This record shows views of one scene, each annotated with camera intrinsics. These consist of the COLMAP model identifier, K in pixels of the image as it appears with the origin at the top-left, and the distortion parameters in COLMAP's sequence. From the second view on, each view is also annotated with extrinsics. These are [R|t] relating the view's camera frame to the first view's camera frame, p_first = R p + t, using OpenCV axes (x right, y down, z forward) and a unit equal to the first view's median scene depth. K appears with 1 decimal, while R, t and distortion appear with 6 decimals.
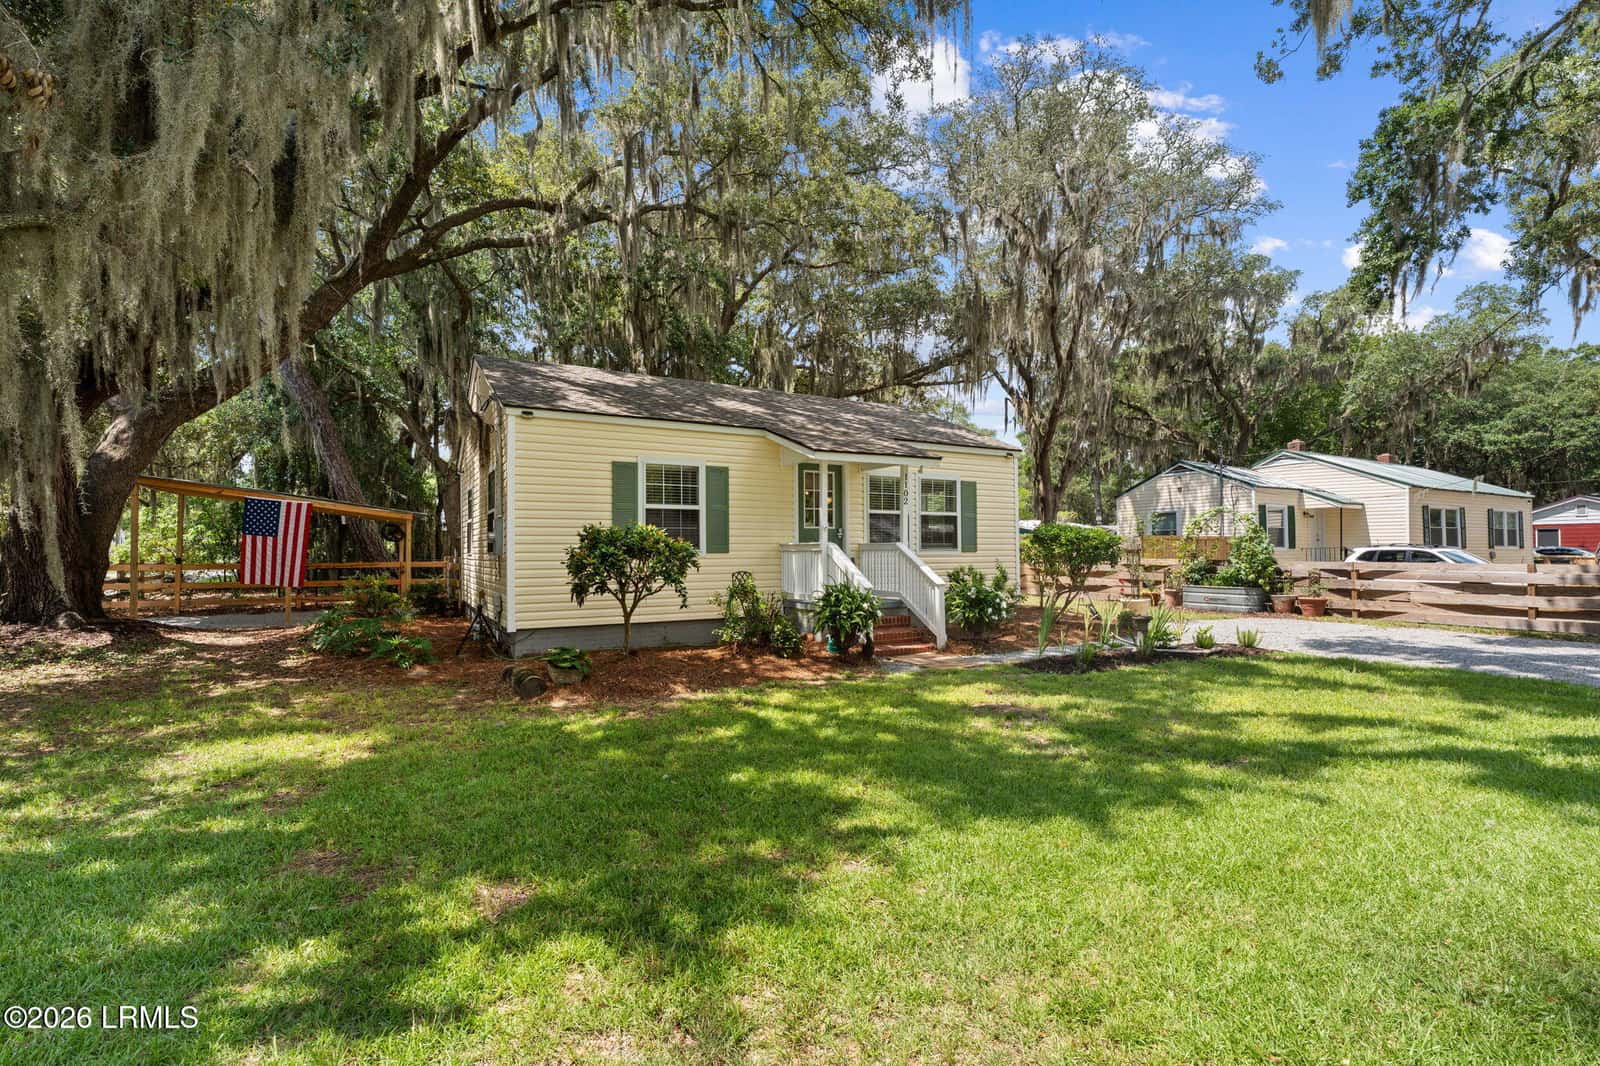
lens RADIAL K [[725.7, 0, 801.8], [0, 725.7, 545.2], [0, 0, 1]] dist [-0.013078, 0.000381]
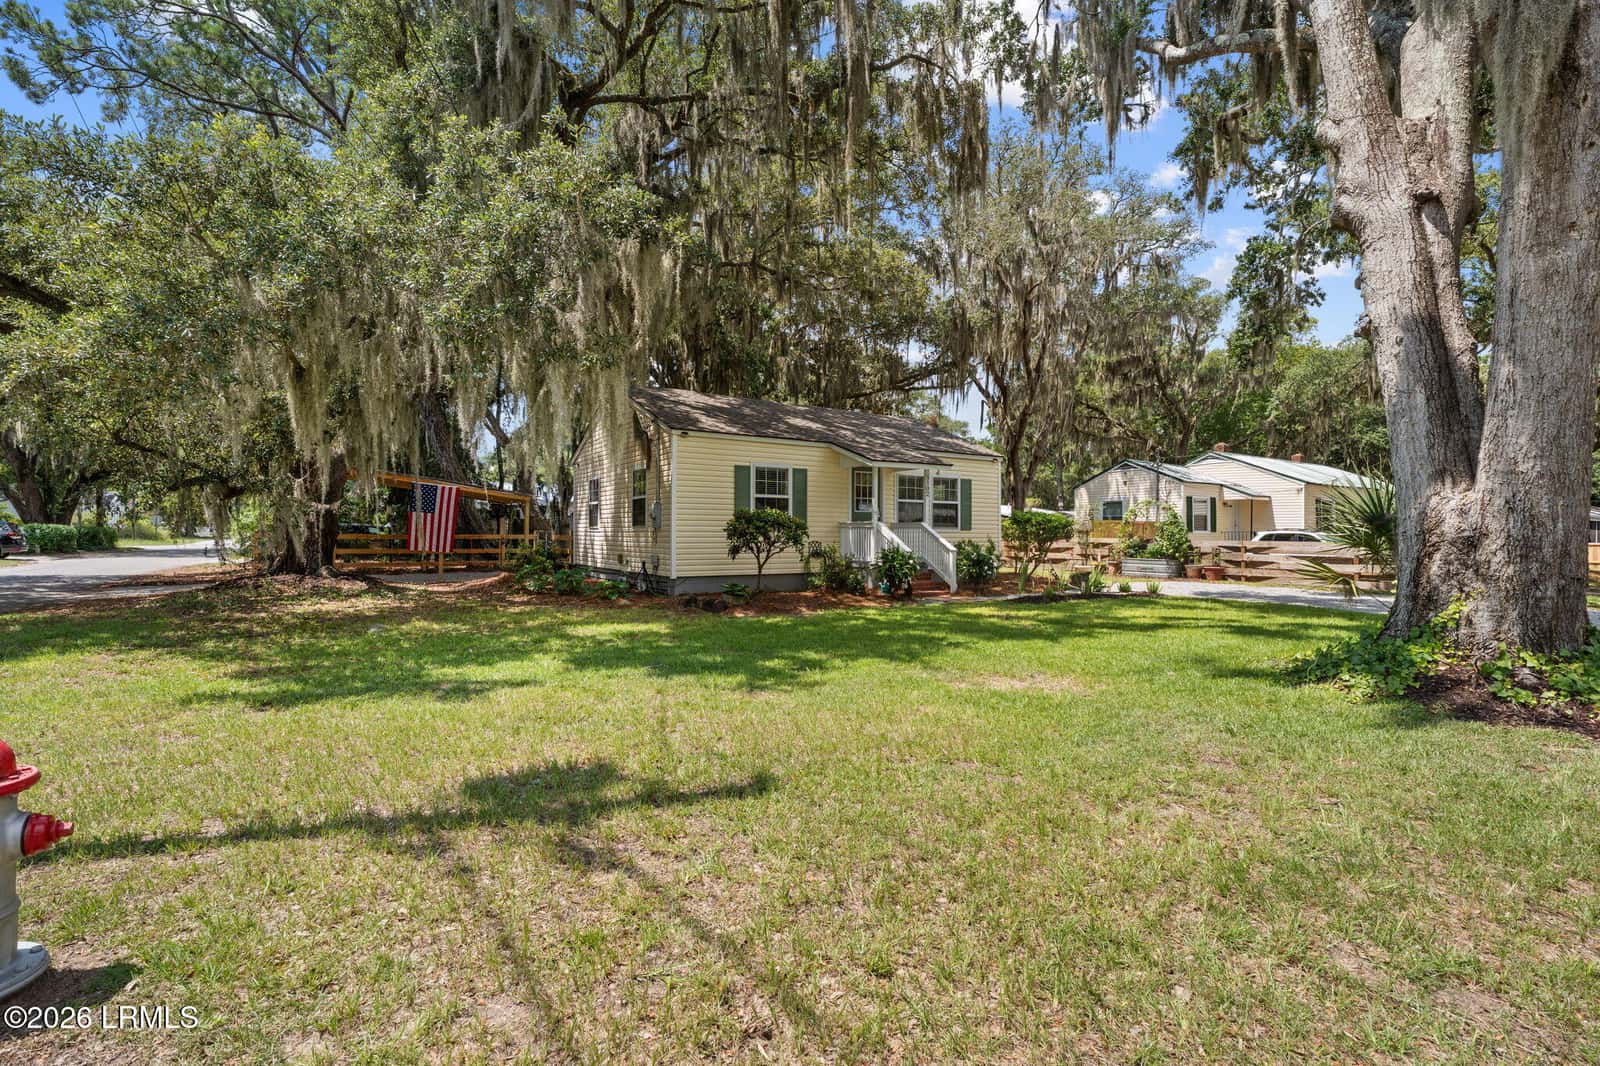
lens RADIAL K [[718.4, 0, 800.0], [0, 718.4, 533.0], [0, 0, 1]] dist [-0.009258, 0.000000]
pose [[0.999141, 0.009967, 0.040221, -0.101129], [-0.010292, 0.999916, 0.007884, 0.005368], [-0.040139, -0.008291, 0.999160, -0.255745]]
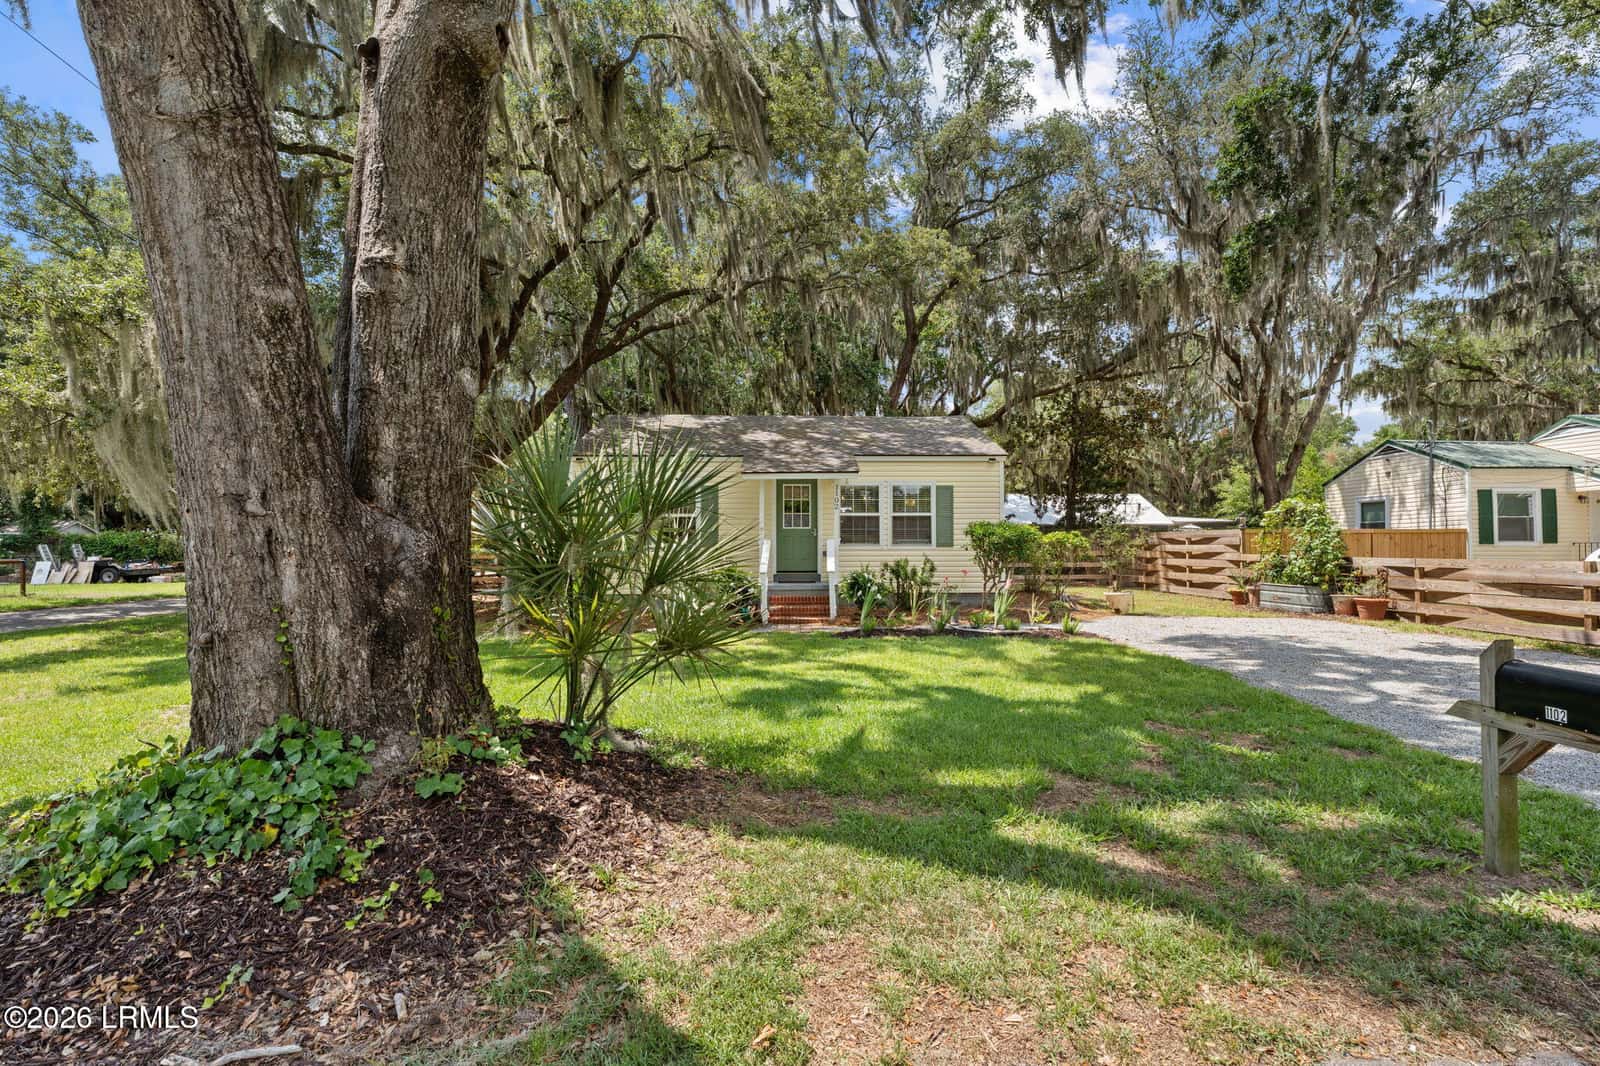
lens RADIAL K [[718.4, 0, 800.0], [0, 718.4, 533.0], [0, 0, 1]] dist [-0.009258, 0.000000]
pose [[0.882560, -0.009297, -0.470109, 0.408642], [0.003280, 0.999902, -0.013615, 0.001661], [0.470189, 0.010474, 0.882503, -0.083612]]
